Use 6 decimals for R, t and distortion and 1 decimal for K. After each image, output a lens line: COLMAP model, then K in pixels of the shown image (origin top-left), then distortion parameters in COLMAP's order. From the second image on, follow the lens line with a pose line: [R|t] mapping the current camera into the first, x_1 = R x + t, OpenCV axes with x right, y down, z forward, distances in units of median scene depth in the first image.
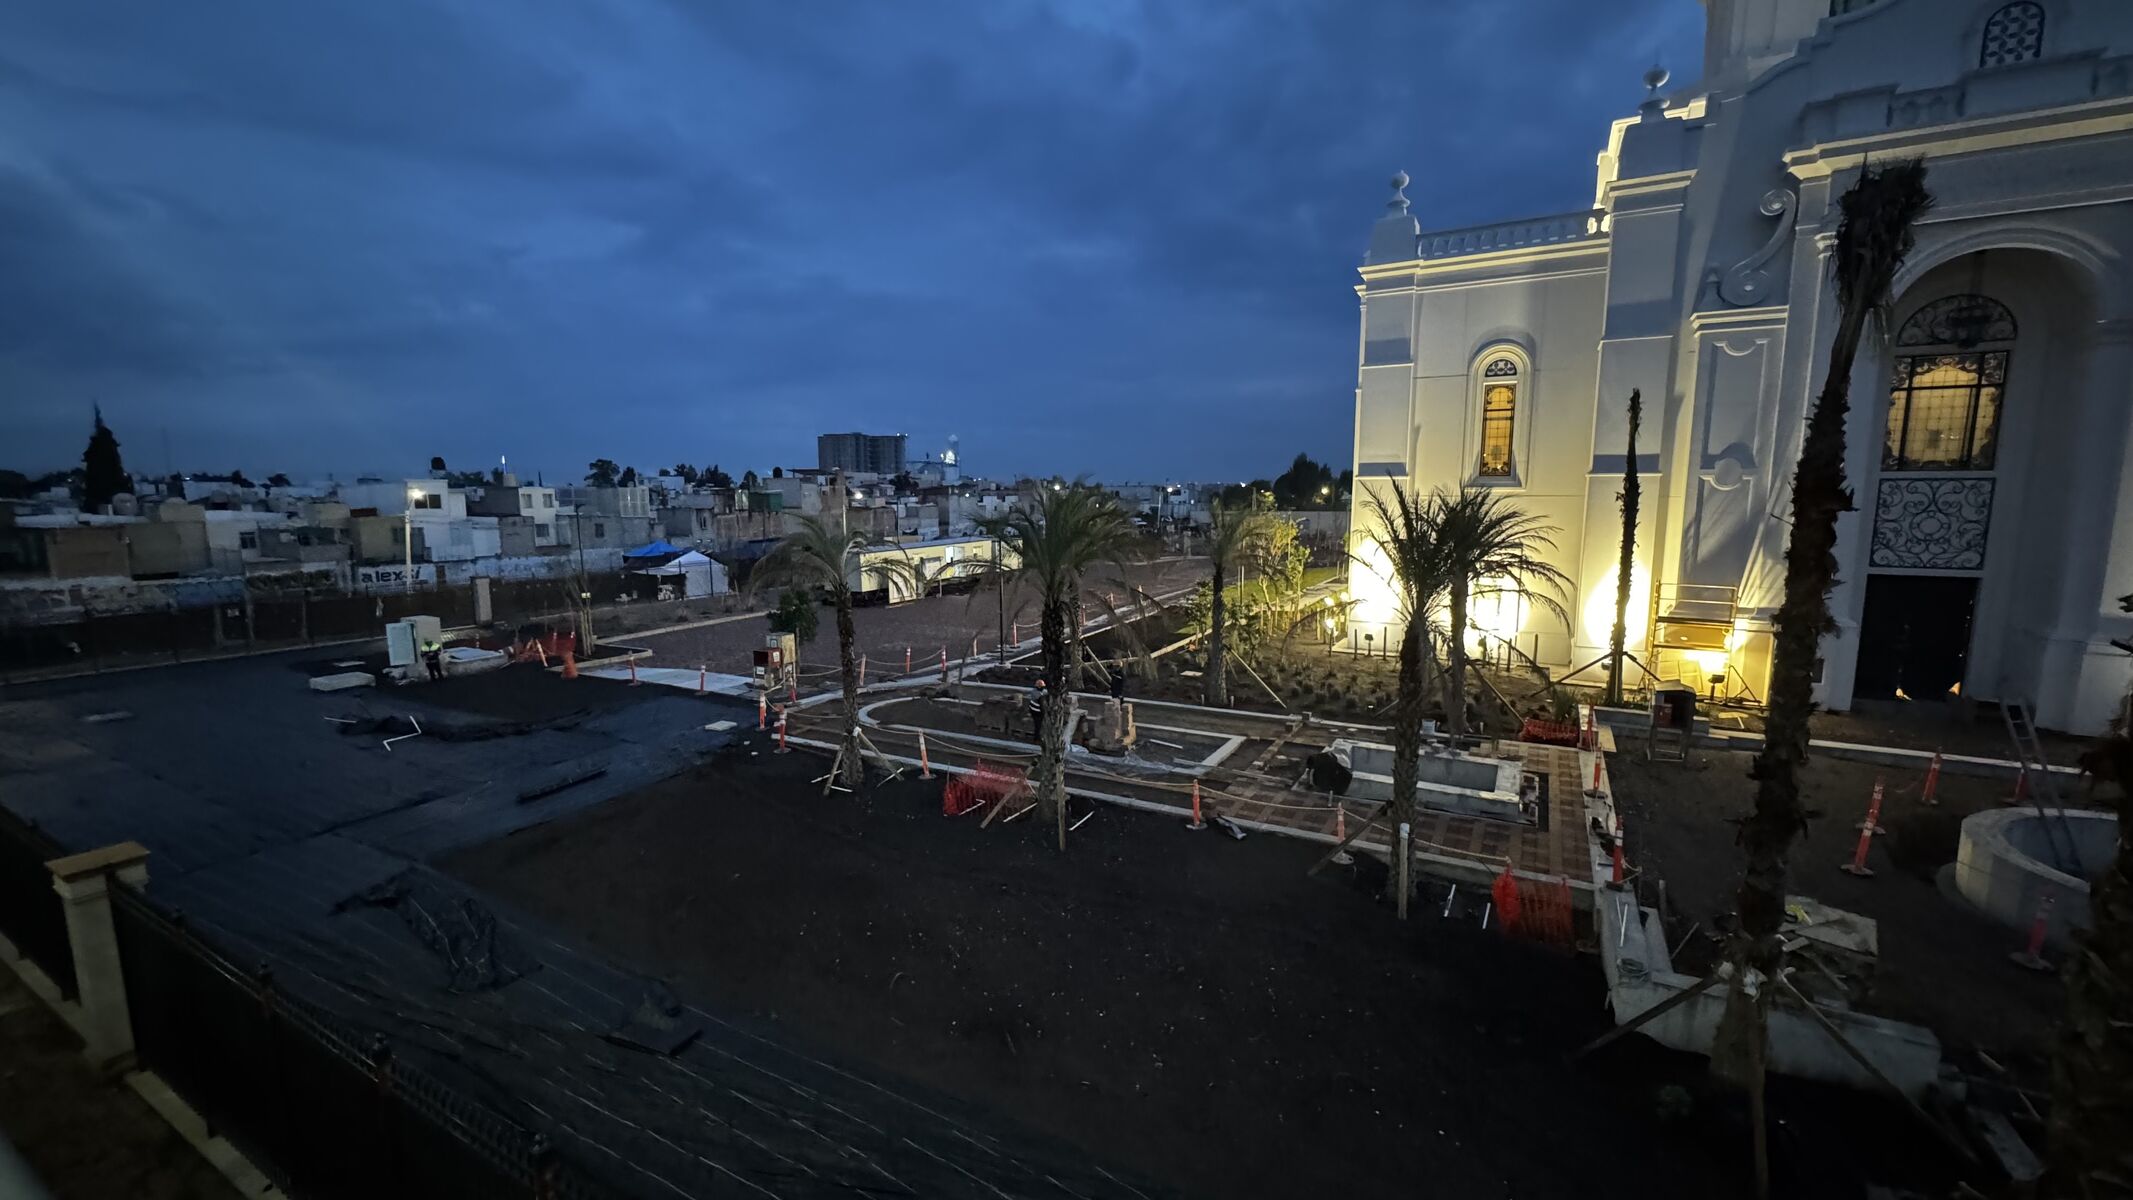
lens RADIAL K [[852.7, 0, 1068.0], [0, 852.7, 606.2], [0, 0, 1]] dist [0.001825, -0.000180]
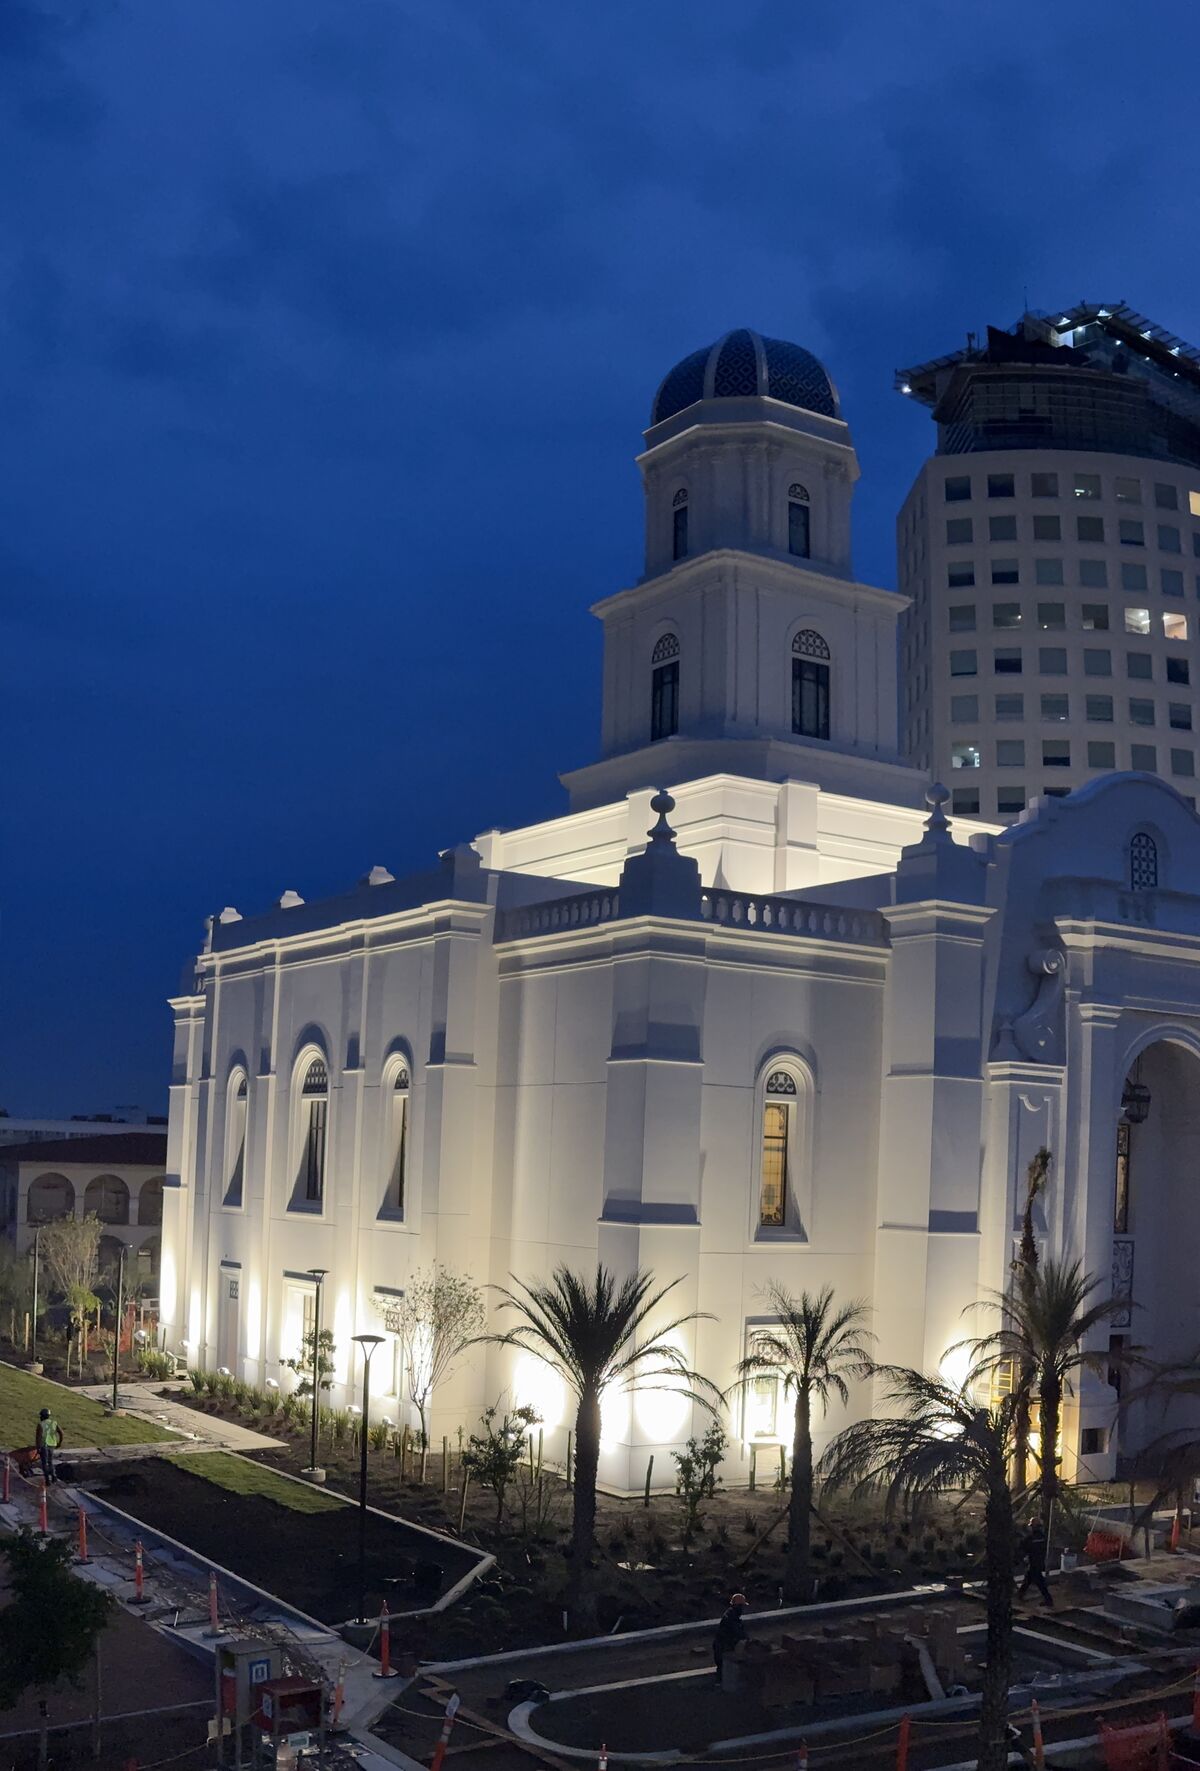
lens RADIAL K [[1804.5, 0, 518.5], [0, 1804.5, 820.6], [0, 0, 1]] dist [-0.121180, 0.000000]
pose [[0.494966, 0.193974, 0.846984, -1.232450], [0.073176, 0.961996, -0.263077, -0.131137], [-0.865825, 0.192193, 0.461961, 0.542916]]
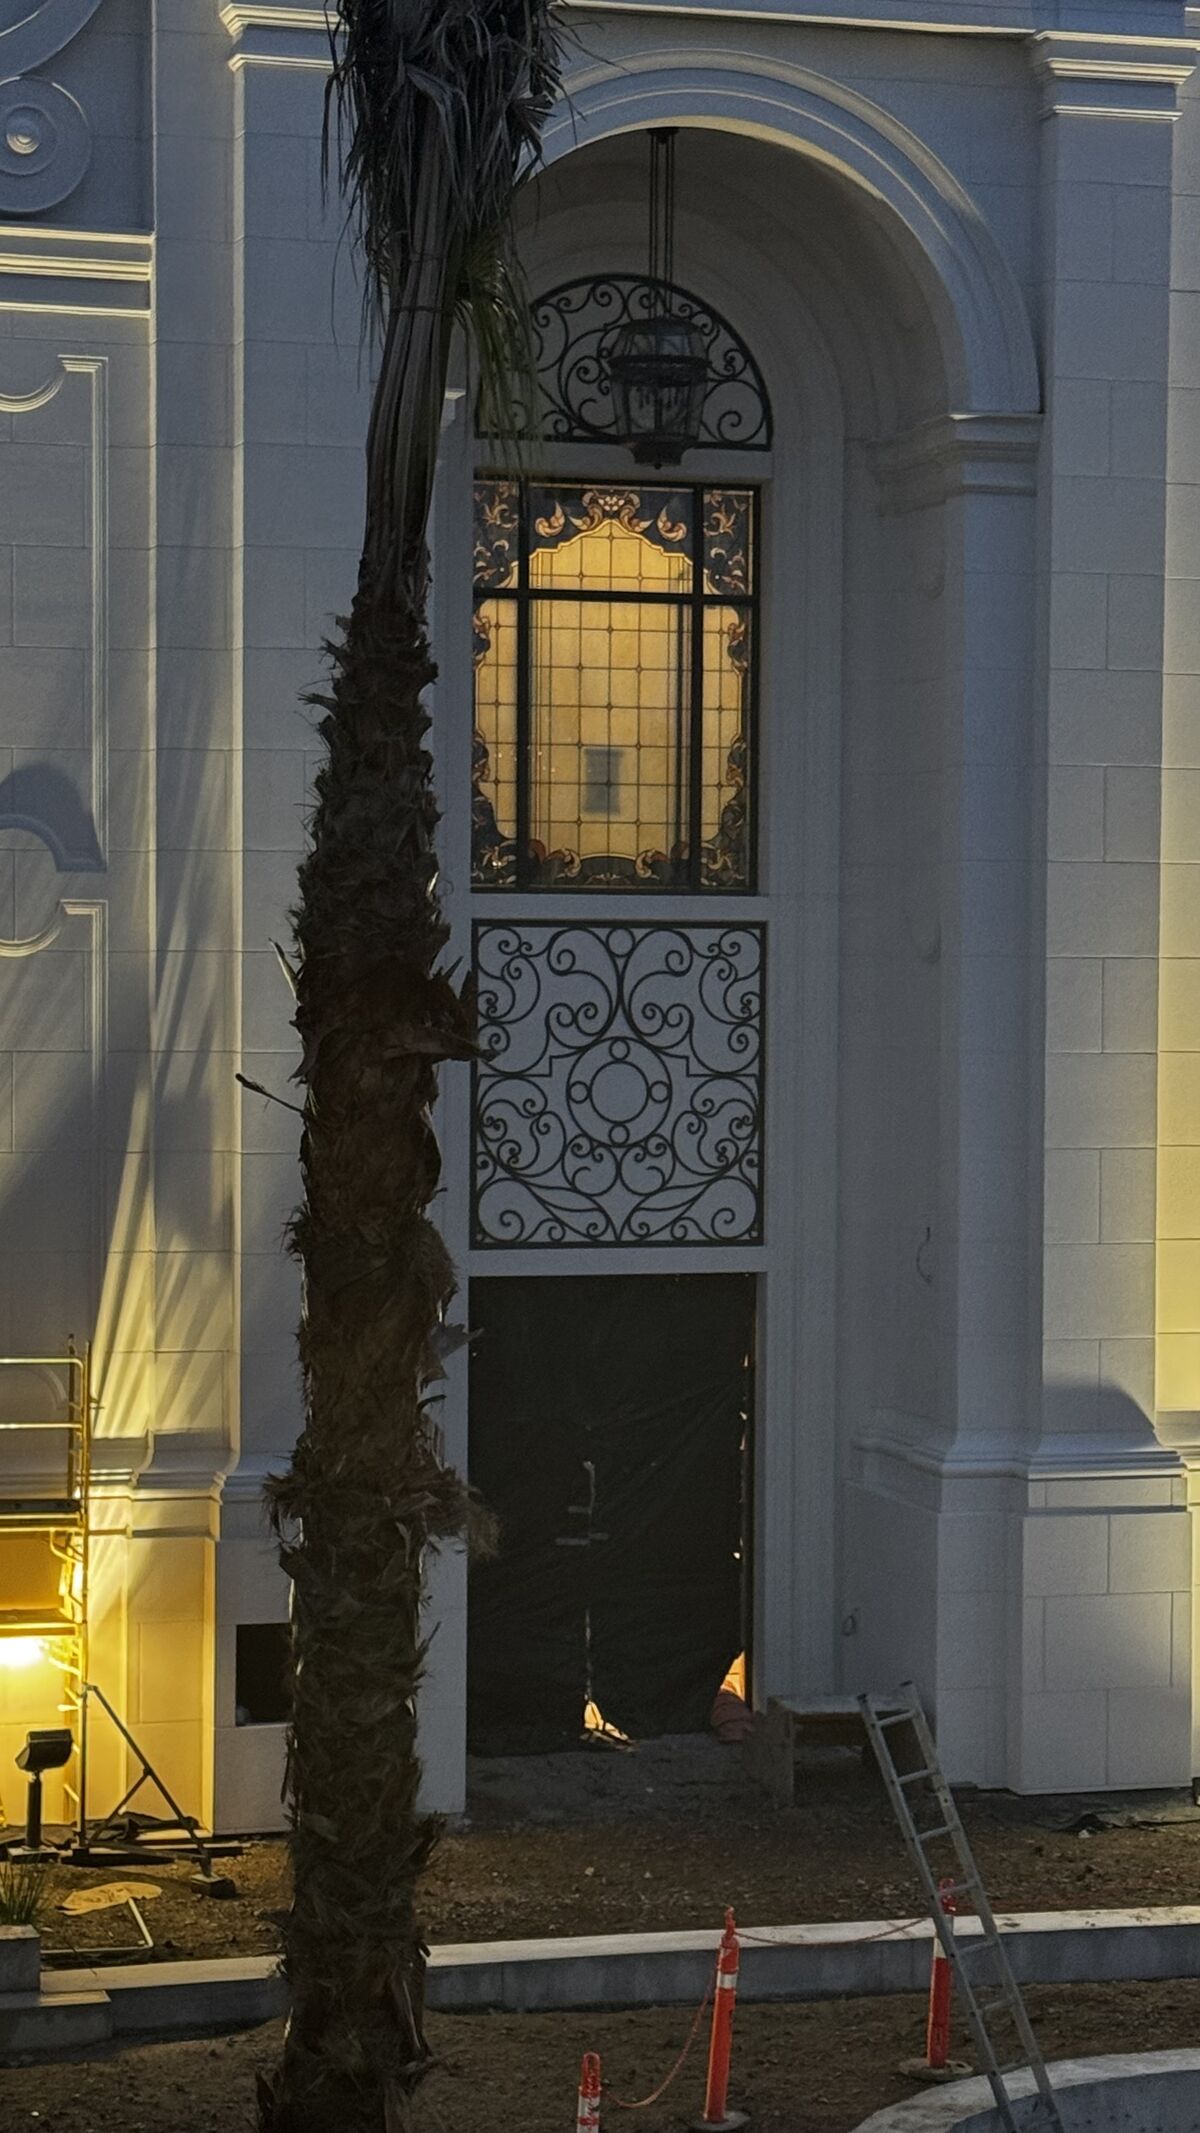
lens RADIAL K [[4417.2, 0, 607.3], [0, 4417.2, 1075.9], [0, 0, 1]] dist [0.181554, 0.000000]
pose [[0.701824, -0.012738, 0.712236, -0.005306], [0.086377, 0.993984, -0.067336, -0.004111], [-0.707094, 0.108779, 0.698703, 0.009897]]
